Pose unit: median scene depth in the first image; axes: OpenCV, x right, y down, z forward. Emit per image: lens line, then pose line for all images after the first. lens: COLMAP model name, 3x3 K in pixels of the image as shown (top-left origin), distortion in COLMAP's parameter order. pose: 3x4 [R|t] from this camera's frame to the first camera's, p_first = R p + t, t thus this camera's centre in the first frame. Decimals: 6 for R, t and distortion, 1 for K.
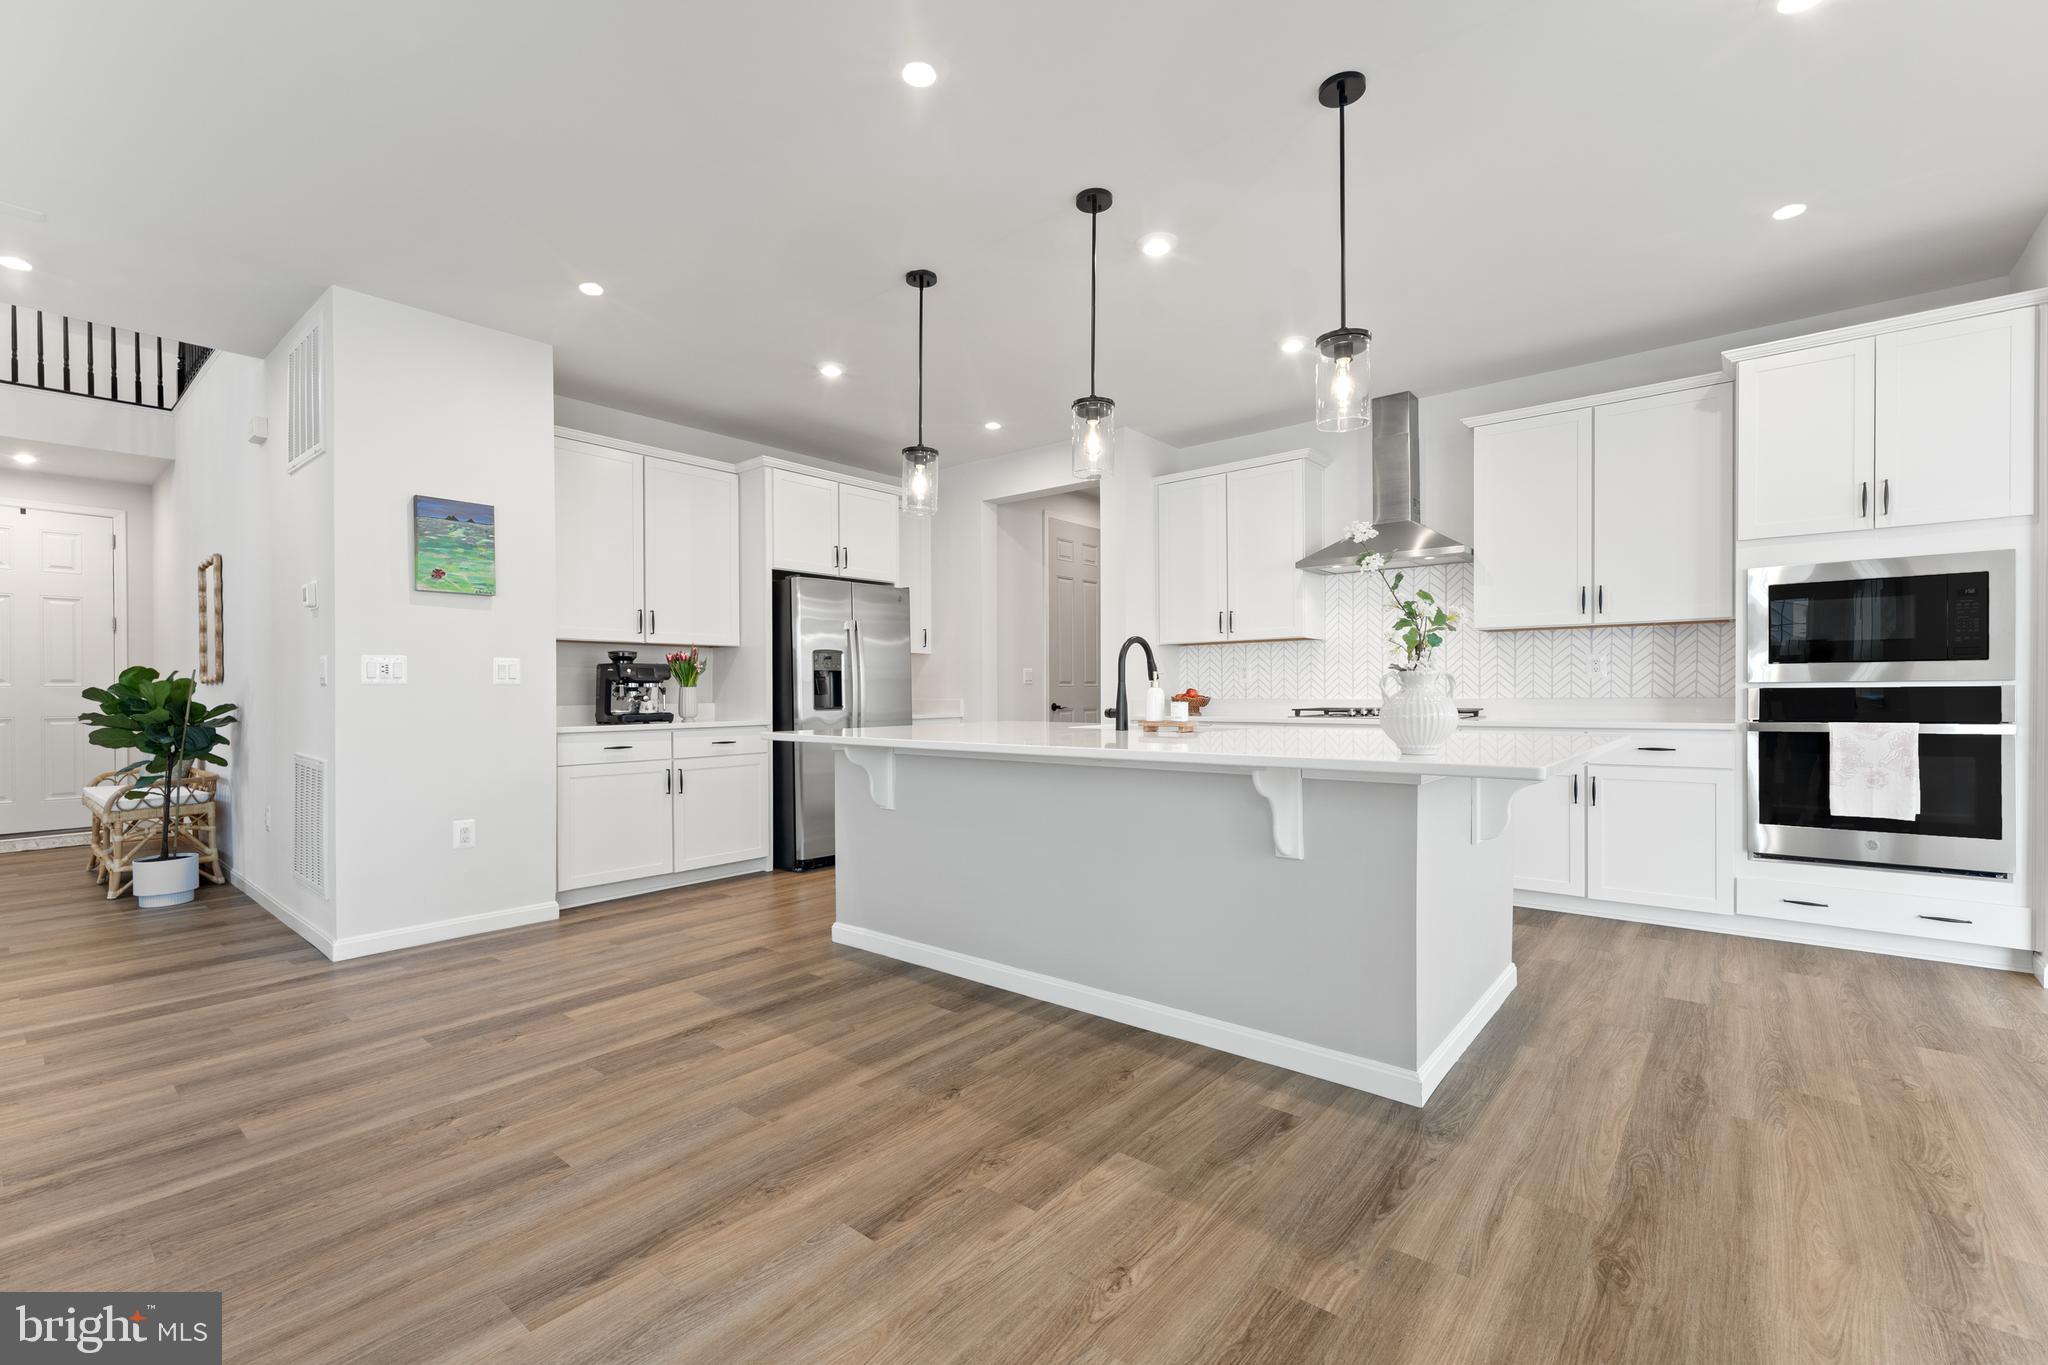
lens RADIAL K [[878.5, 0, 1010.7], [0, 878.5, 694.5], [0, 0, 1]] dist [-0.000762, 0.000305]
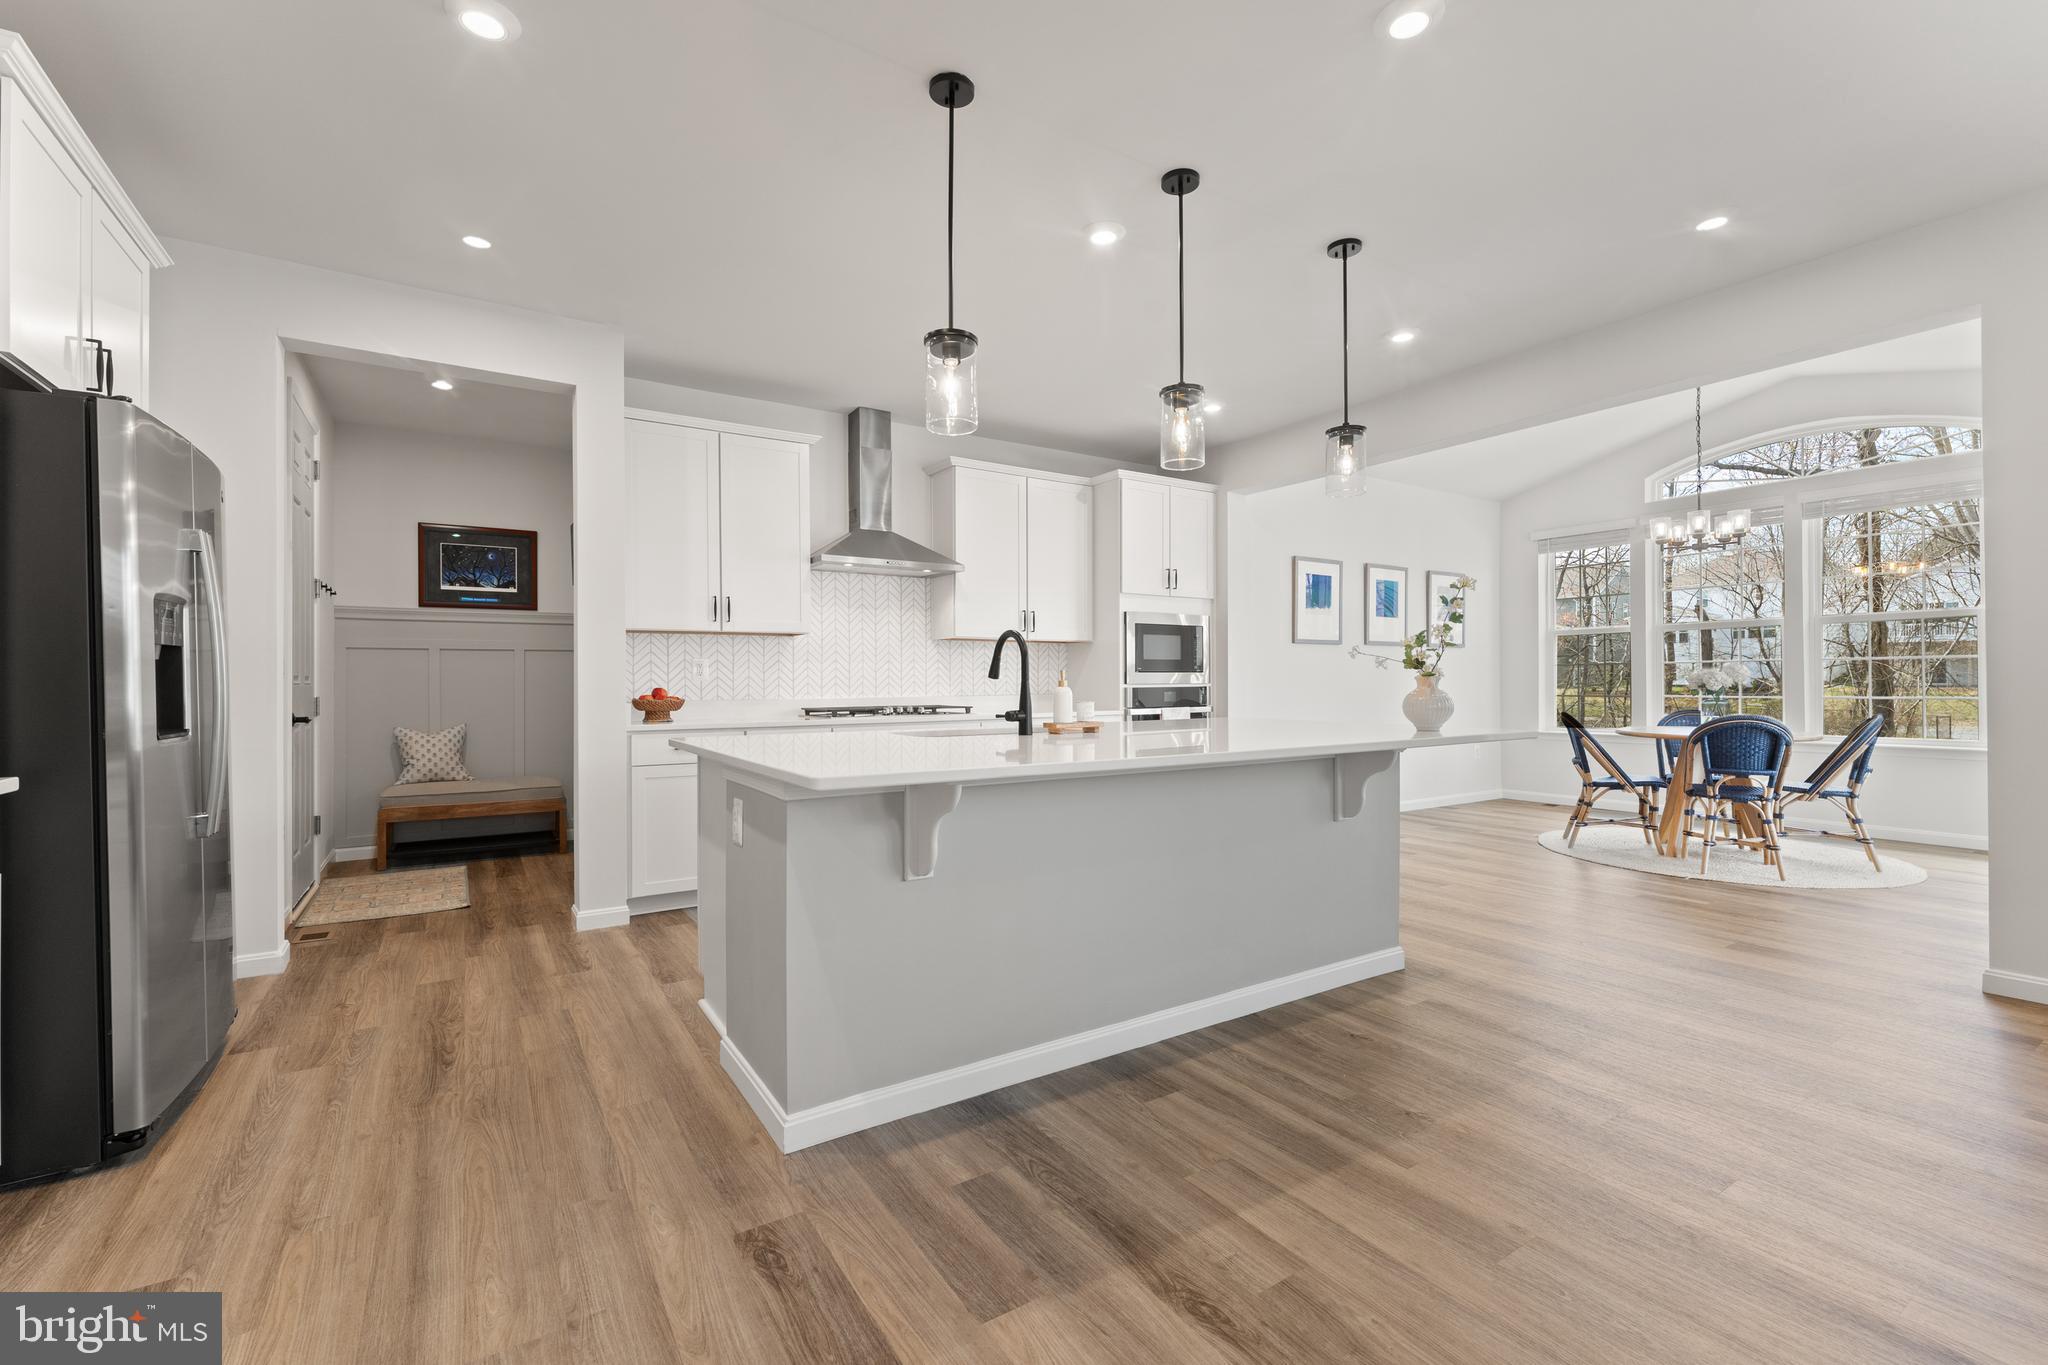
lens RADIAL K [[871.1, 0, 1022.7], [0, 871.1, 678.1], [0, 0, 1]] dist [-0.000879, -0.000197]
pose [[0.294207, 0.010595, 0.955683, -0.740367], [0.006961, 0.999888, -0.013228, -0.005133], [-0.955717, 0.010544, 0.294100, 0.763269]]
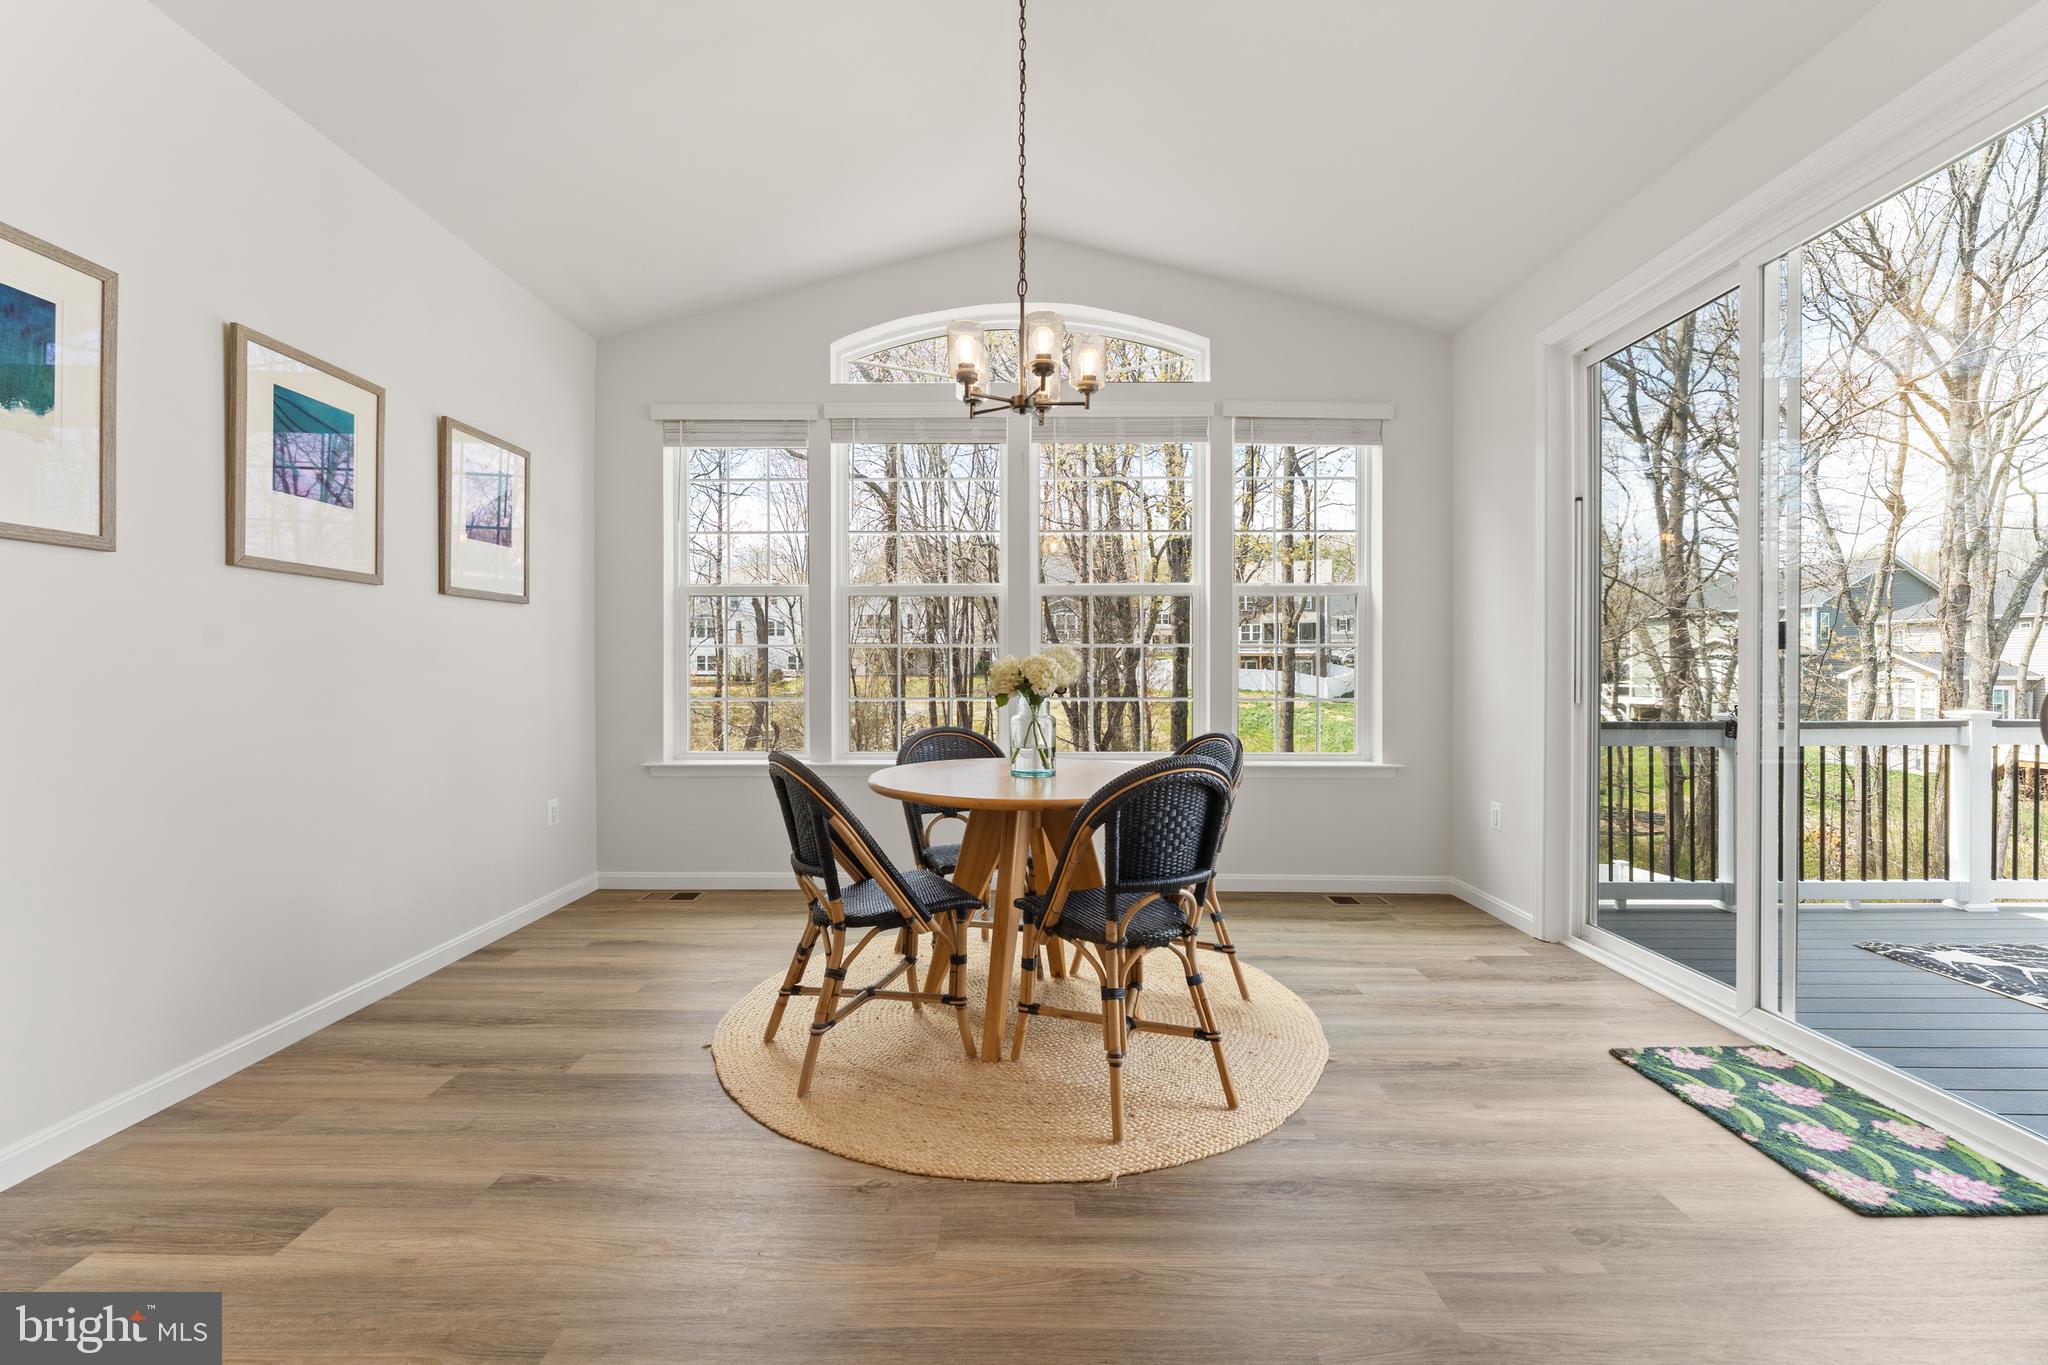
lens RADIAL K [[864.4, 0, 1017.1], [0, 864.4, 671.7], [0, 0, 1]] dist [0.000688, 0.000050]
pose [[-0.635864, 0.004270, 0.771790, 0.509603], [0.007092, 0.999975, 0.000311, -0.016342], [-0.771769, 0.005671, -0.635878, 0.551341]]
